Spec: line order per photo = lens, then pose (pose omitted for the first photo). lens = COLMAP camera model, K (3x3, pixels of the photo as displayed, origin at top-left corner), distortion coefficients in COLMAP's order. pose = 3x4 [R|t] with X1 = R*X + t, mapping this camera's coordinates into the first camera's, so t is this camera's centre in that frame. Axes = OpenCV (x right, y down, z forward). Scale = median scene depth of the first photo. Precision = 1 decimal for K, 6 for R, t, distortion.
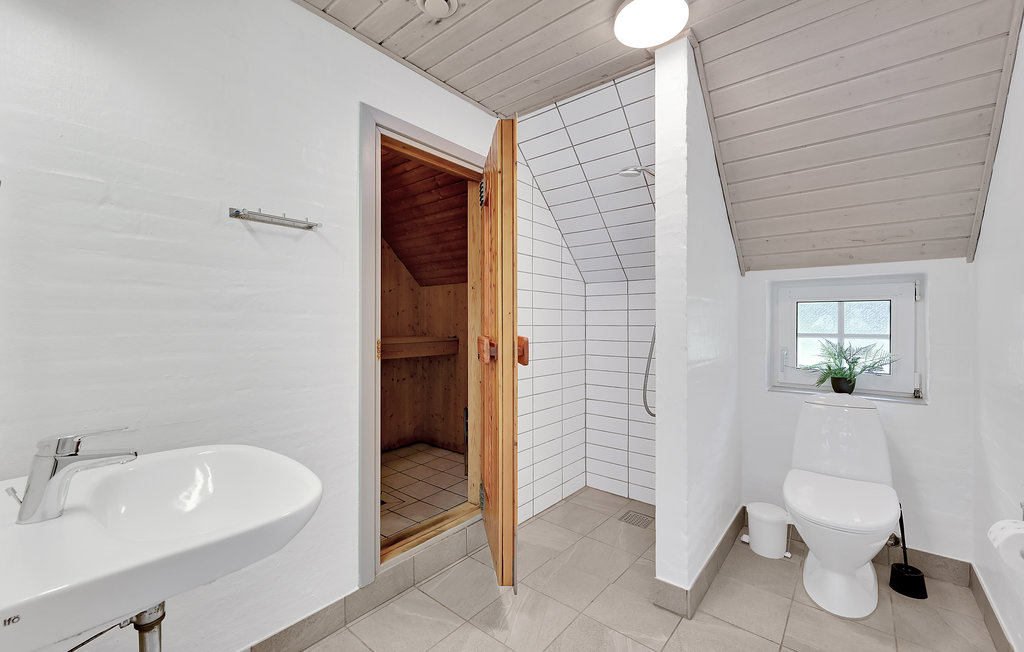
lens RADIAL K [[409.2, 0, 513.6], [0, 409.2, 324.3], [0, 0, 1]] dist [0.008582, 0.000202]
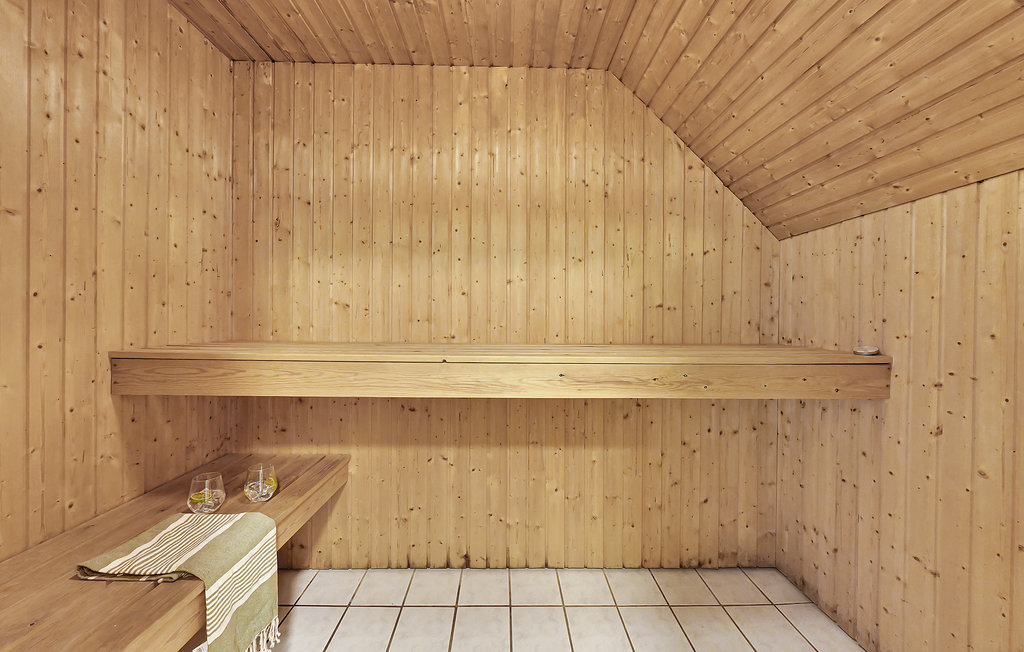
lens RADIAL K [[409.2, 0, 511.5], [0, 409.2, 323.9], [0, 0, 1]] dist [0.008582, 0.000202]
pose [[0.656526, 0.010372, -0.754232, -0.081485], [-0.012765, 0.999915, 0.002639, 0.007956], [0.754196, 0.007895, 0.656602, 0.520902]]
